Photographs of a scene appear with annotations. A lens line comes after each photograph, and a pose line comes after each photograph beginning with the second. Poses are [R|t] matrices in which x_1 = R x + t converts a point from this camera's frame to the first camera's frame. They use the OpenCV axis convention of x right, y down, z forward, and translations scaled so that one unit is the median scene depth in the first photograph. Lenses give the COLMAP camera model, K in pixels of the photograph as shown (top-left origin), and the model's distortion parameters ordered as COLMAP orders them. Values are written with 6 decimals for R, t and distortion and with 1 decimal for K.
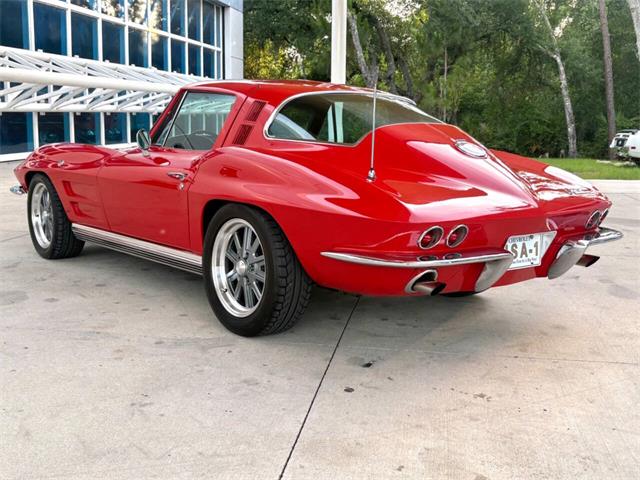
lens RADIAL K [[785.1, 0, 320.0], [0, 785.1, 240.0], [0, 0, 1]] dist [0.190959, -0.597895]
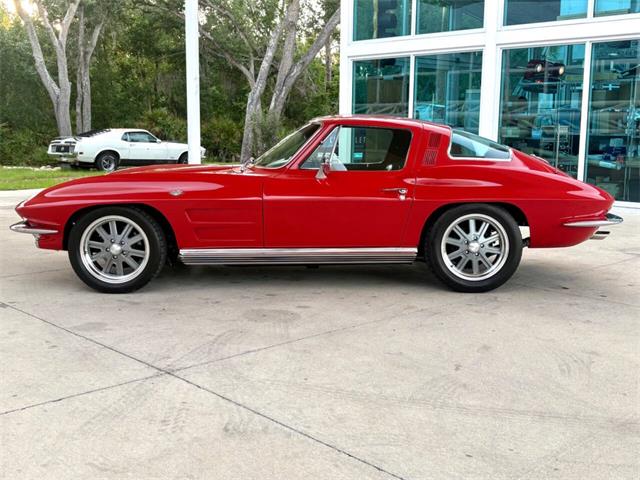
lens RADIAL K [[785.1, 0, 320.0], [0, 785.1, 240.0], [0, 0, 1]] dist [0.190959, -0.597895]
pose [[0.611833, -0.126422, 0.780818, -1.368765], [0.126405, 0.990086, 0.061256, -0.102215], [-0.780821, 0.061221, 0.621748, 0.275554]]
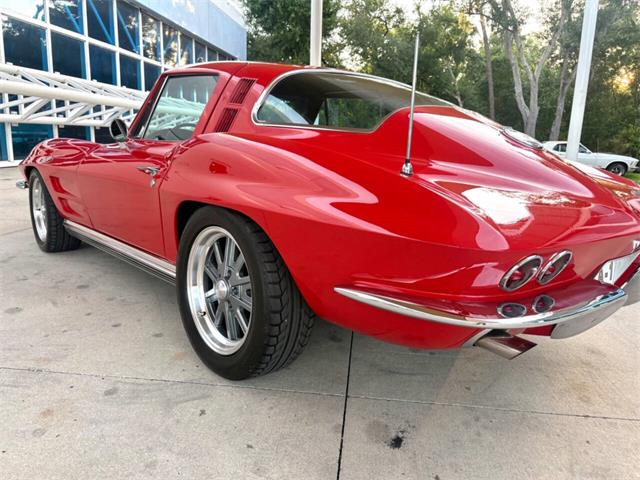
lens RADIAL K [[492.1, 0, 320.0], [0, 492.1, 240.0], [0, 0, 1]] dist [0.061513, -0.059959]
pose [[0.998917, 0.004079, 0.046355, -0.024500], [-0.006267, 0.998868, 0.047155, -0.035112], [-0.046110, -0.047394, 0.997811, 0.482406]]
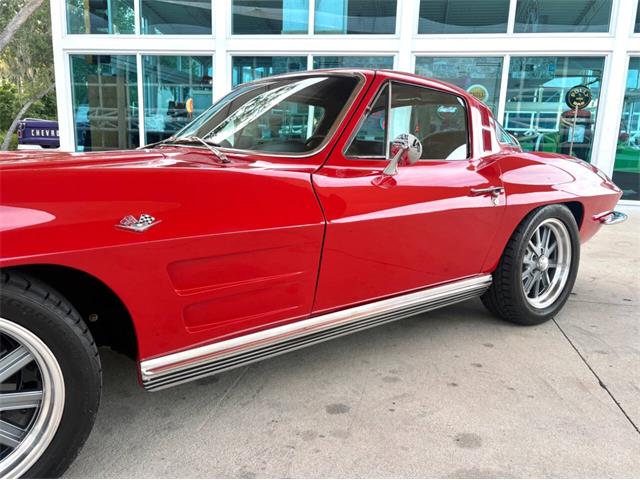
lens RADIAL K [[492.1, 0, 320.0], [0, 492.1, 240.0], [0, 0, 1]] dist [0.061513, -0.059959]
pose [[0.034723, -0.214967, 0.976004, -0.743031], [0.124772, 0.969884, 0.209181, -0.173475], [-0.991578, 0.114514, 0.060499, 1.195426]]
